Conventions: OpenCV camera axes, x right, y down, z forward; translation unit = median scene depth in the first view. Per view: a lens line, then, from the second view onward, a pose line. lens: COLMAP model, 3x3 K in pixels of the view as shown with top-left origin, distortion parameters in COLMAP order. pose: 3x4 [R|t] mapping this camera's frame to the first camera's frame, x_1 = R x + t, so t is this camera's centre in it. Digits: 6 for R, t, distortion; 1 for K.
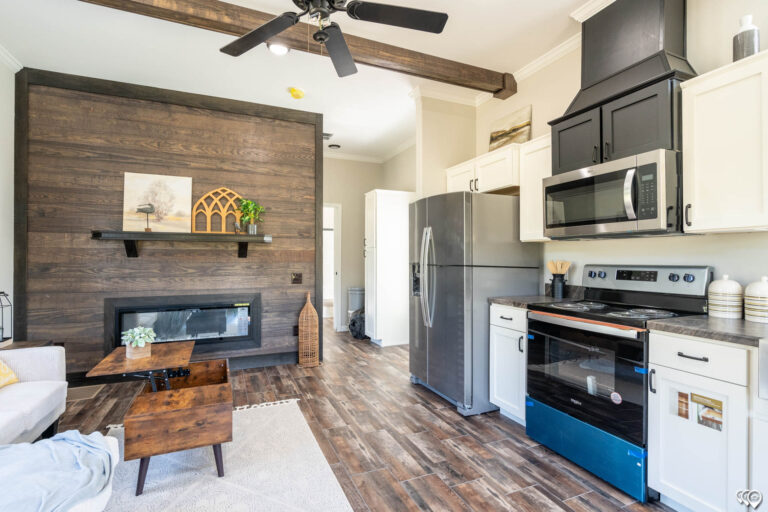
lens RADIAL K [[363.5, 0, 381.9], [0, 363.5, 256.1], [0, 0, 1]] dist [-0.002325, 0.000192]
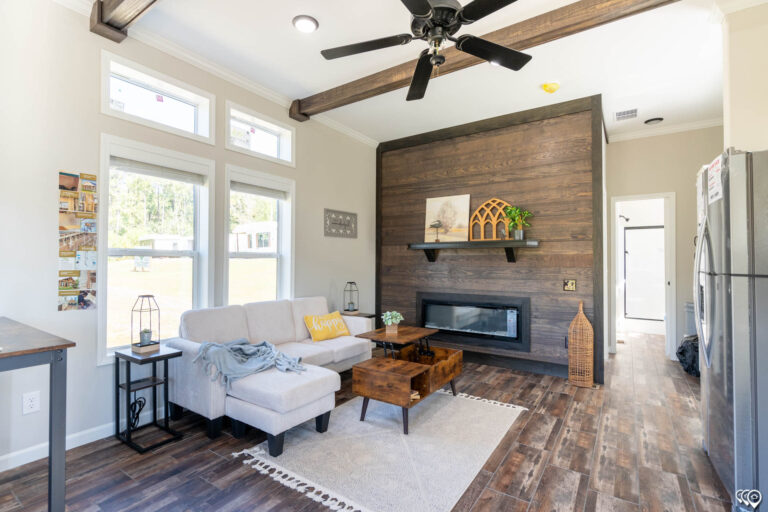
lens RADIAL K [[363.5, 0, 381.9], [0, 363.5, 256.1], [0, 0, 1]] dist [-0.002325, 0.000192]
pose [[0.539244, -0.014099, -0.842032, 0.314754], [0.001209, 0.999872, -0.015968, 0.002838], [0.842149, 0.007593, 0.539192, 0.128384]]
